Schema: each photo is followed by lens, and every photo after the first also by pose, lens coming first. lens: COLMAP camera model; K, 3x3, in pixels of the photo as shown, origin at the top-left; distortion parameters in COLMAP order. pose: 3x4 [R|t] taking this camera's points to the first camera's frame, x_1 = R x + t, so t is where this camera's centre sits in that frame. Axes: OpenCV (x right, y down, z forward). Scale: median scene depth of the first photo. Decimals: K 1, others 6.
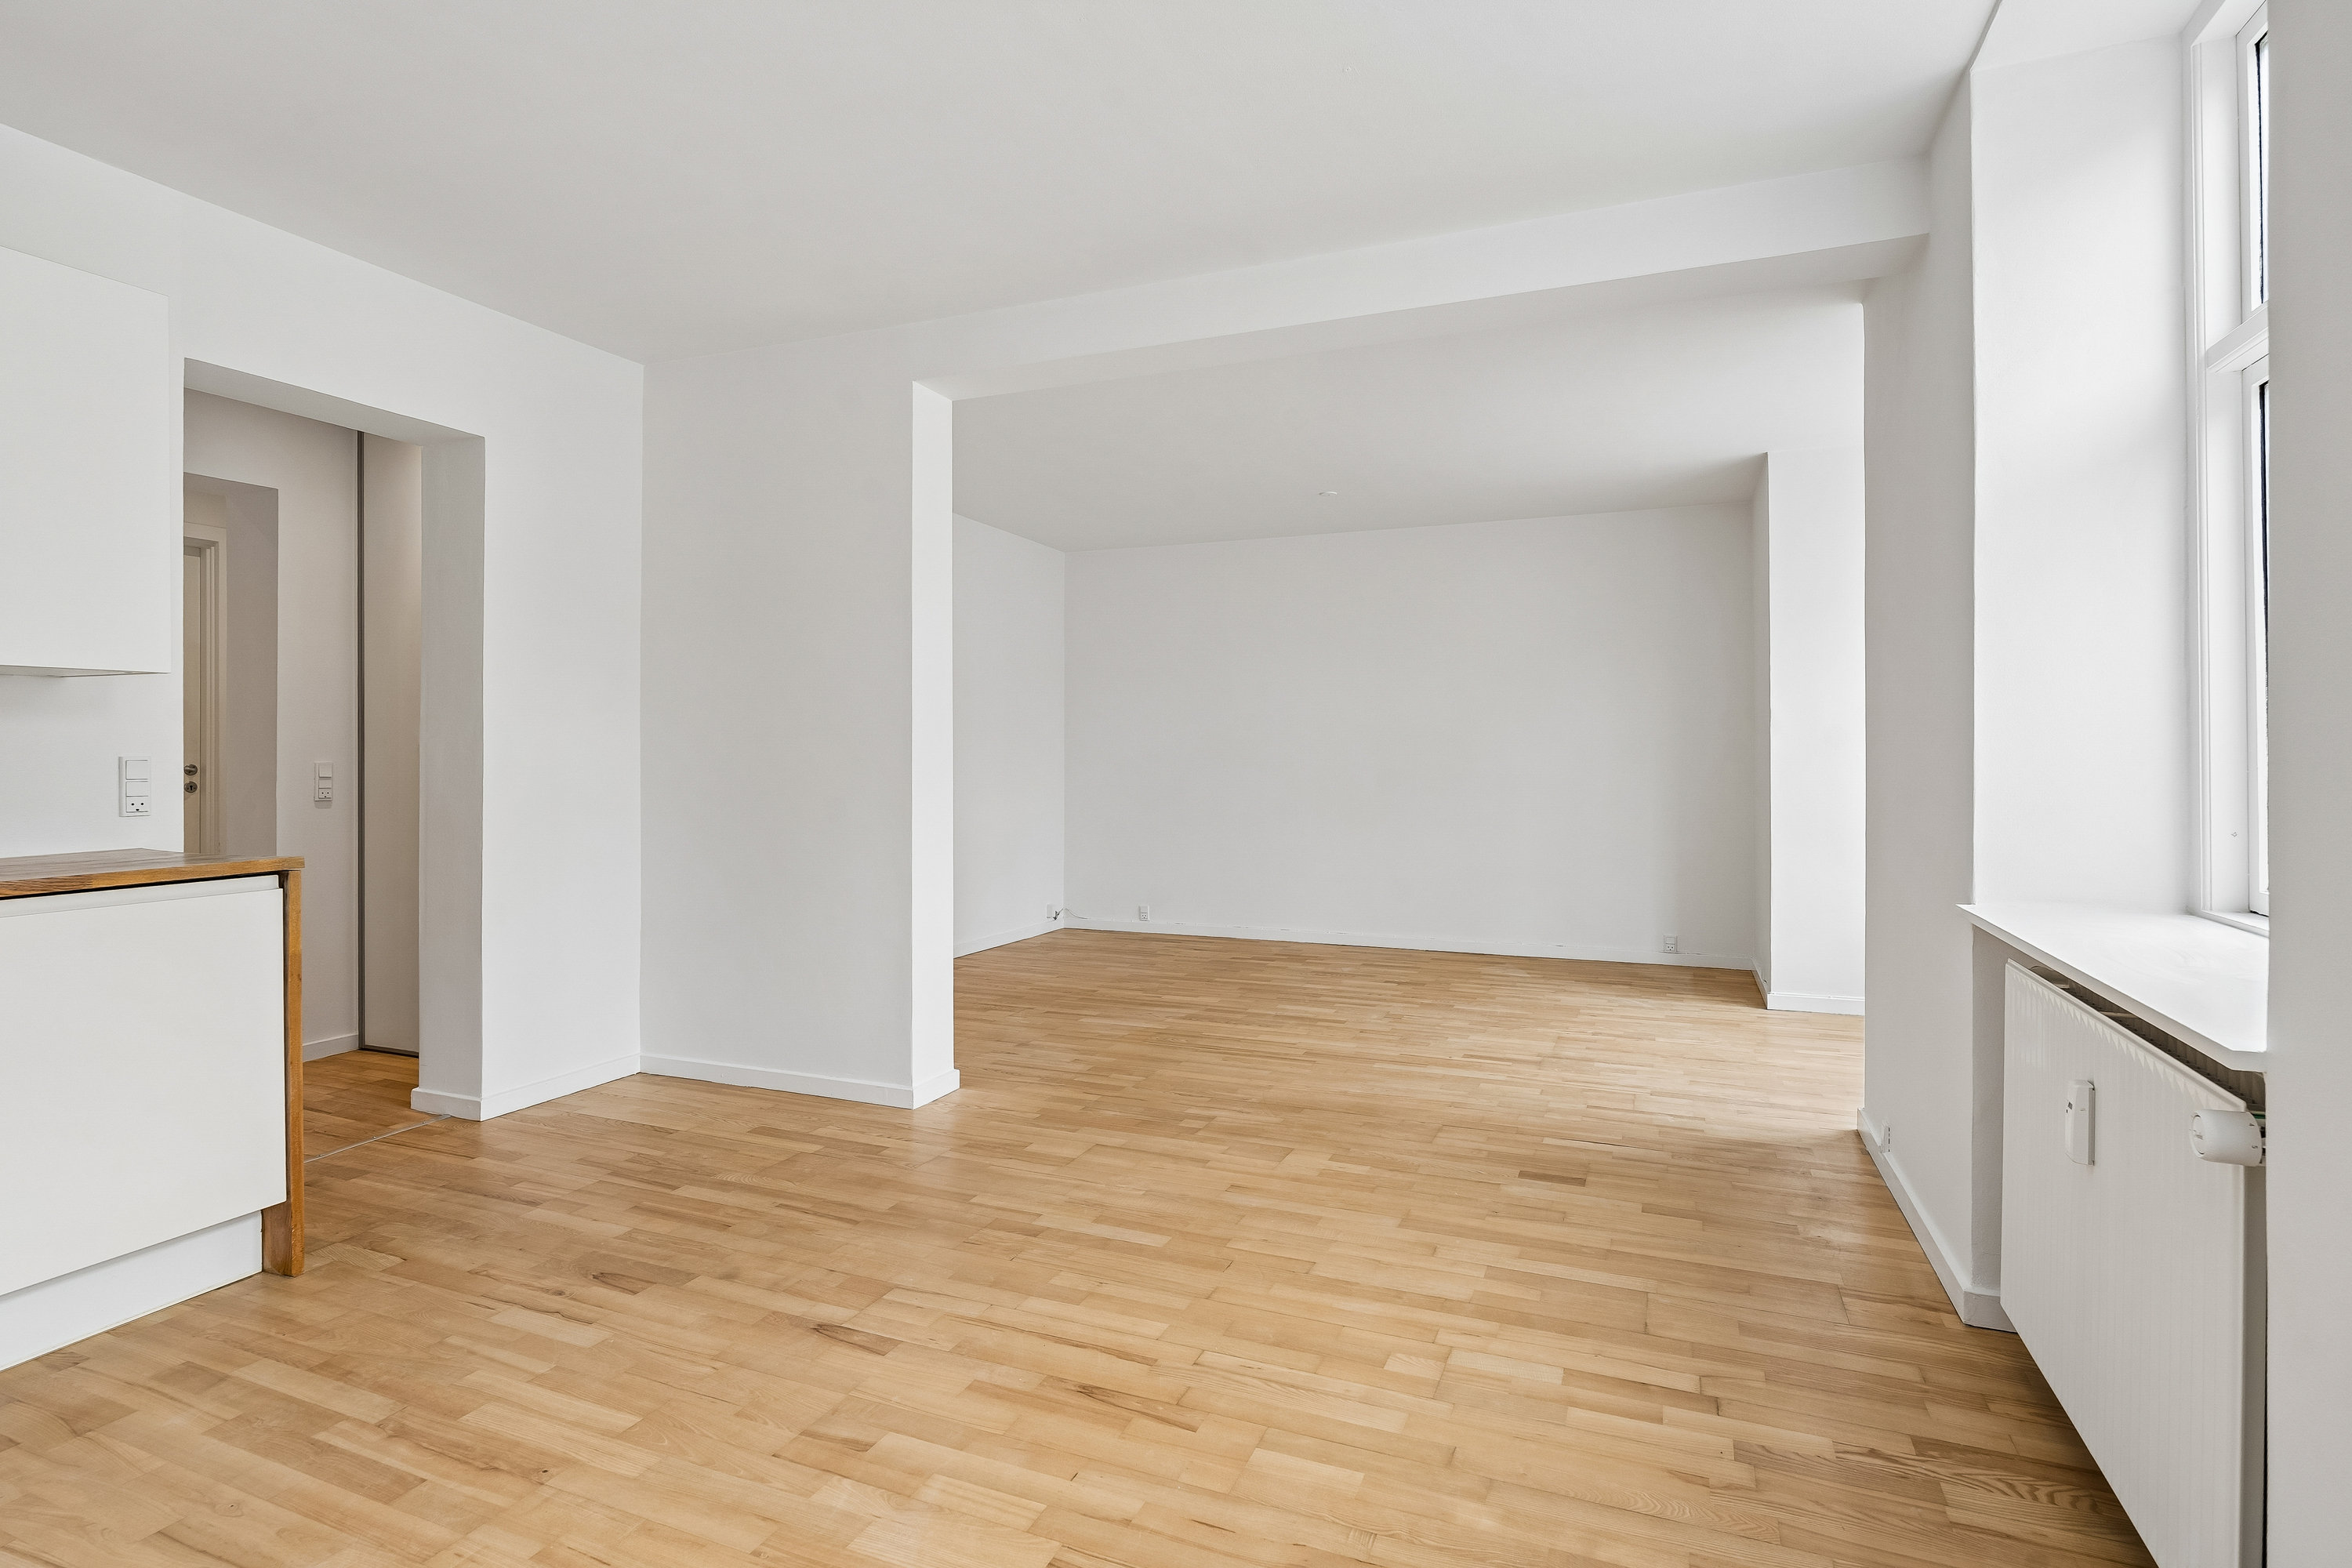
lens RADIAL K [[1179.3, 0, 1147.4], [0, 1179.3, 794.9], [0, 0, 1]] dist [0.000580, 0.001366]
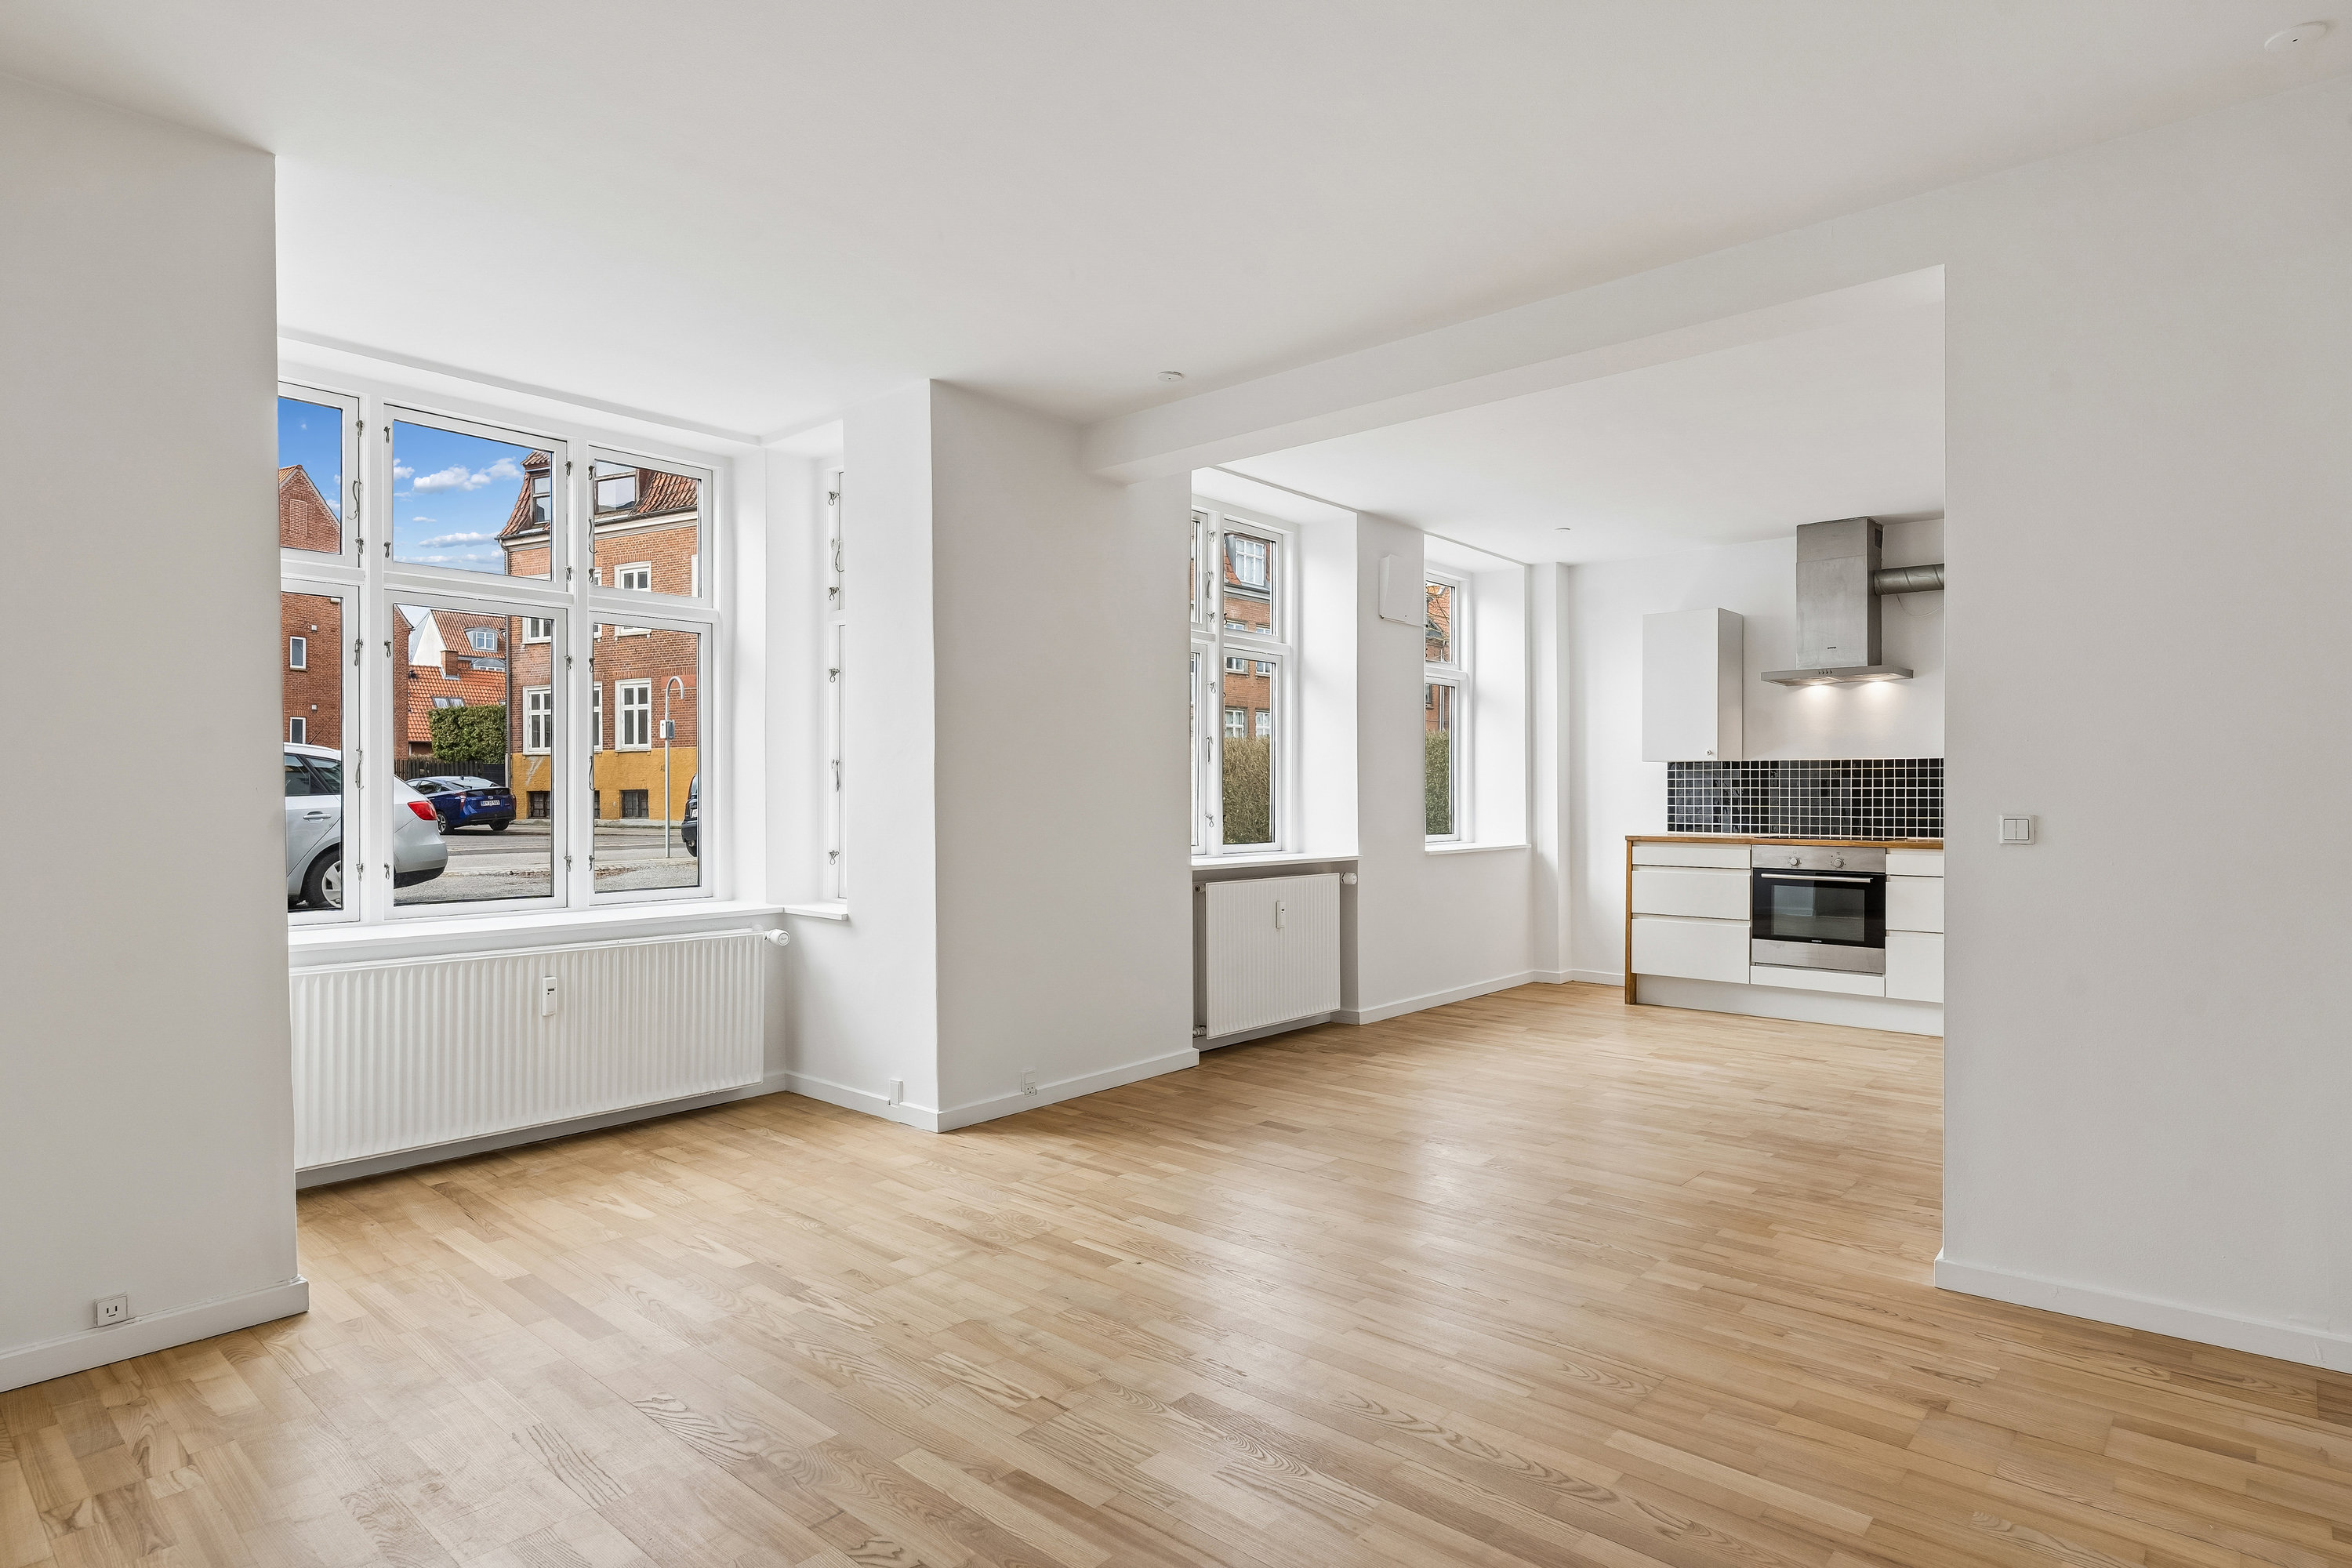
lens RADIAL K [[1250.4, 0, 1181.9], [0, 1250.4, 790.8], [0, 0, 1]] dist [-0.001072, 0.001772]
pose [[-0.955270, 0.001713, 0.295730, 0.052383], [0.010281, 0.999571, 0.027421, -0.075851], [-0.295556, 0.029235, -0.954878, 2.436737]]
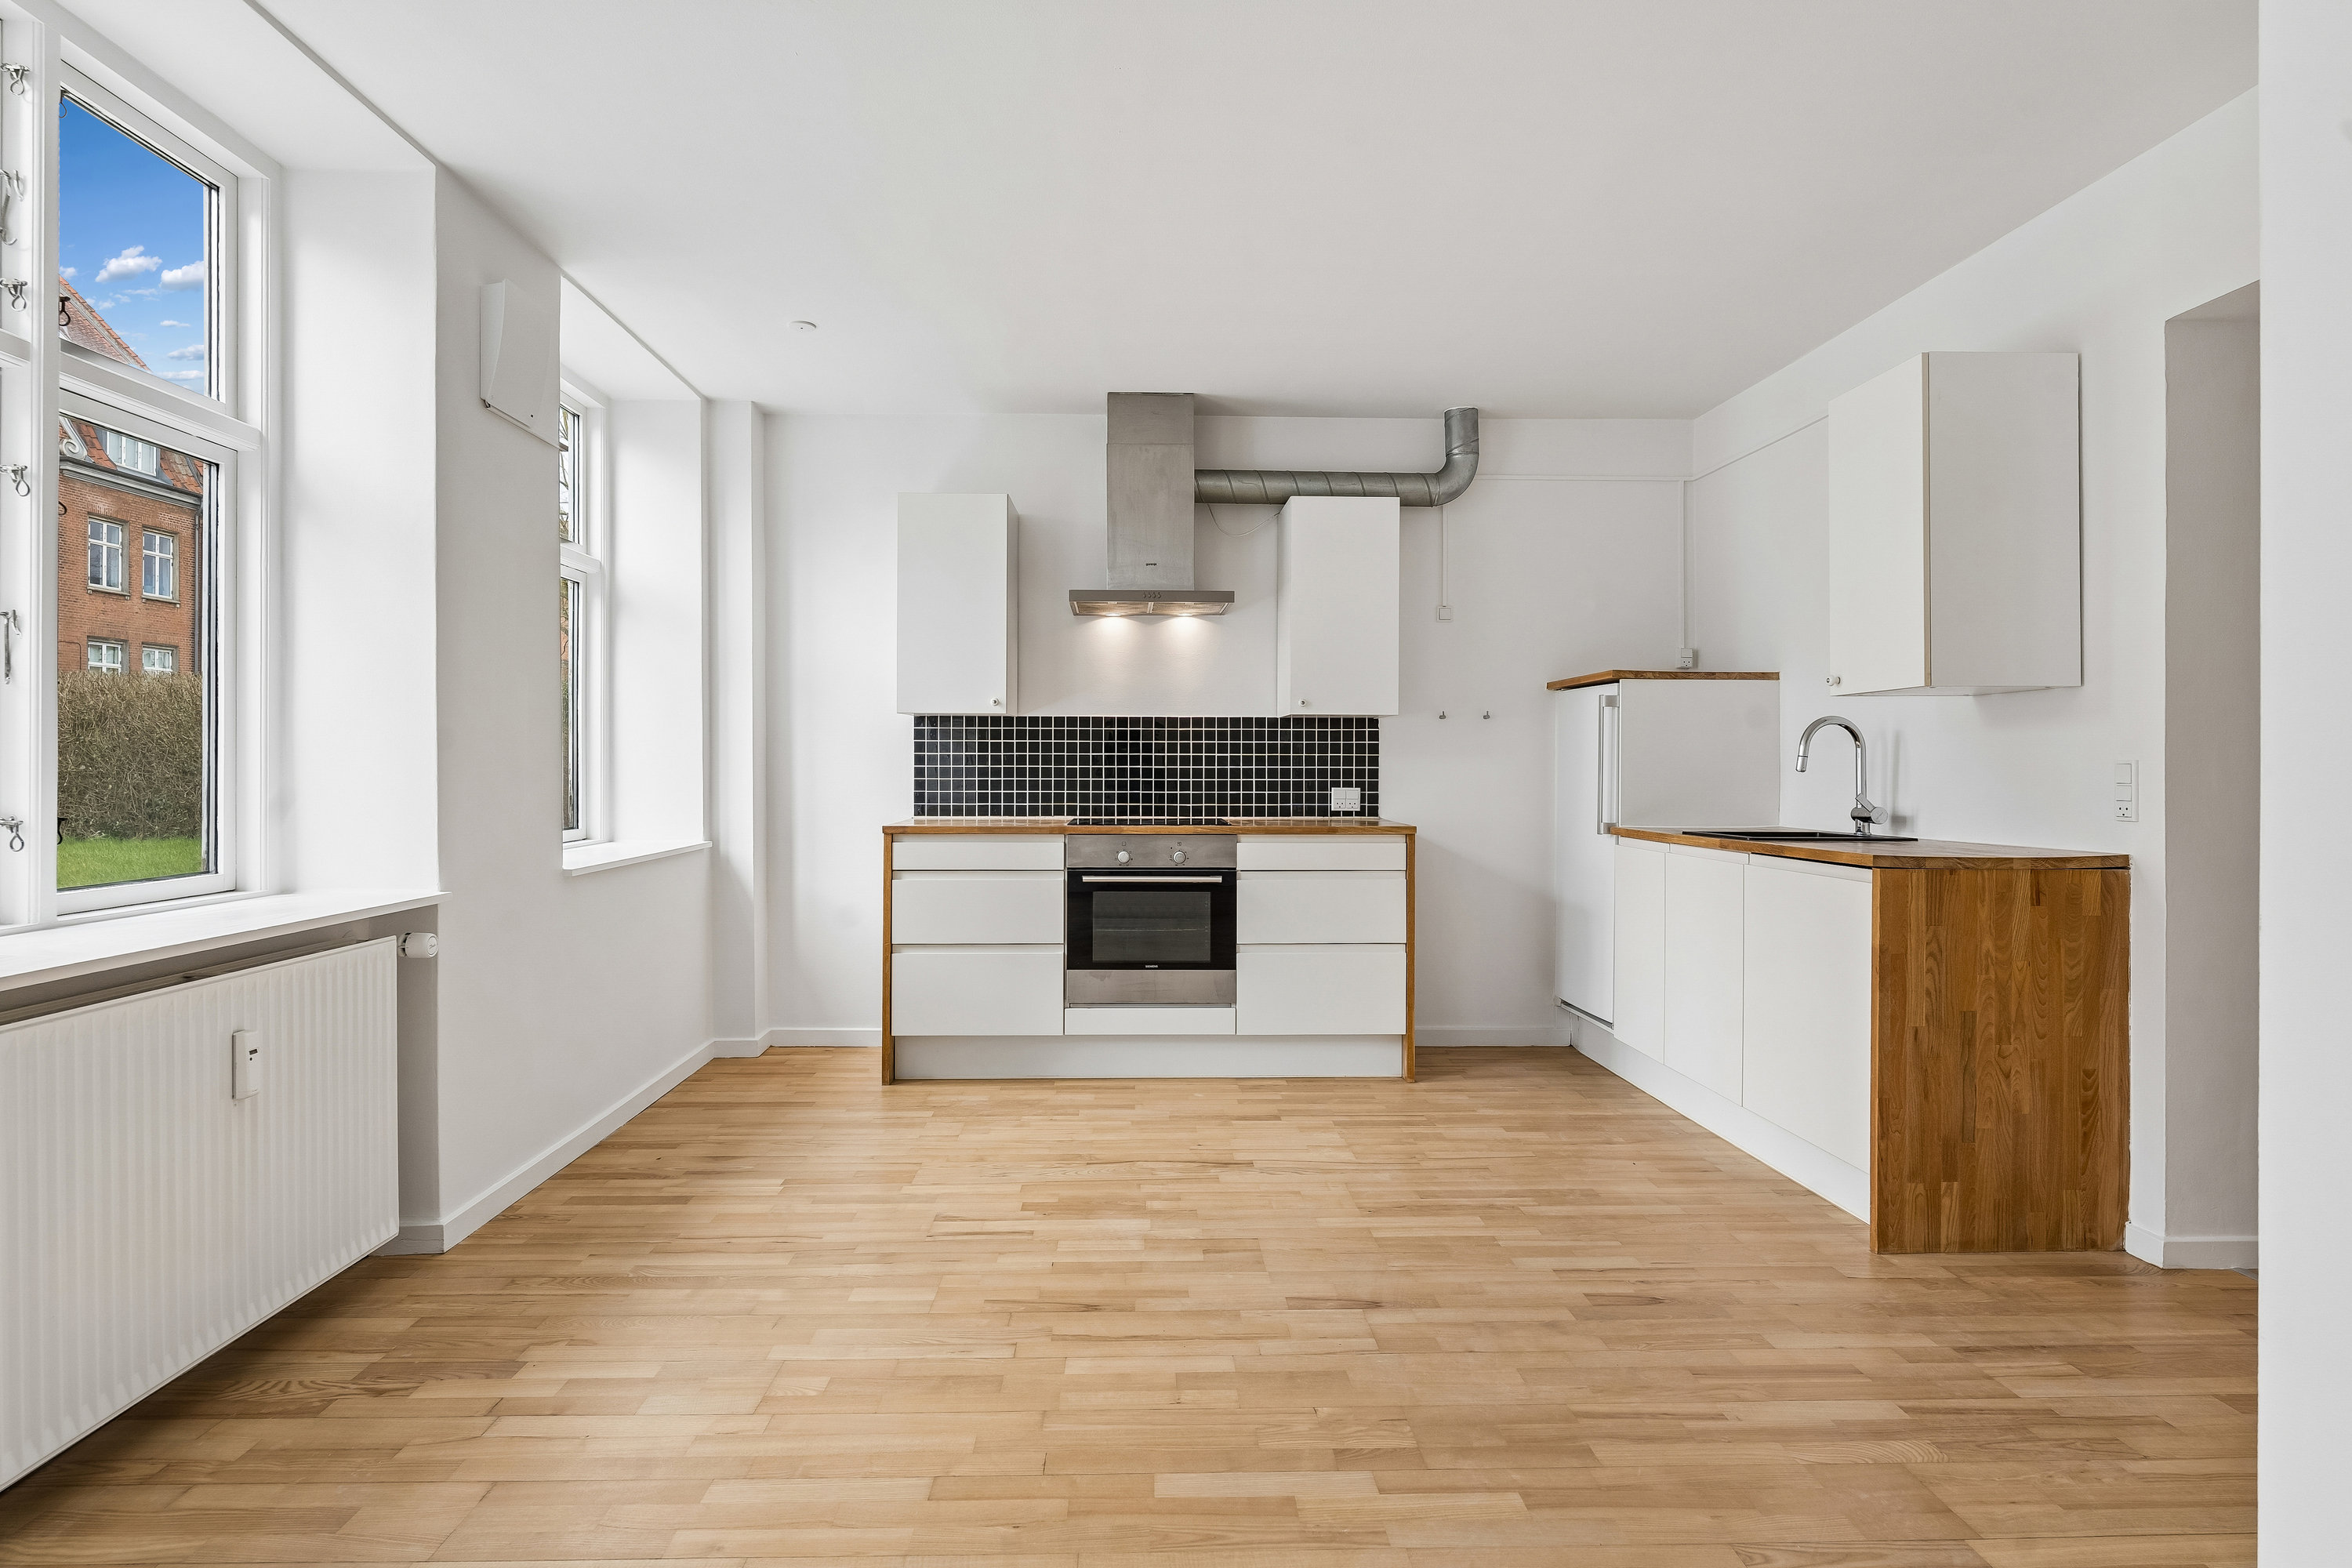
lens RADIAL K [[1250.4, 0, 1154.4], [0, 1250.4, 768.8], [0, 0, 1]] dist [-0.001072, 0.001772]
pose [[-0.904993, 0.002226, -0.425420, 0.293168], [-0.013932, 0.999295, 0.034865, -0.047280], [0.425198, 0.037480, -0.904324, 1.501492]]
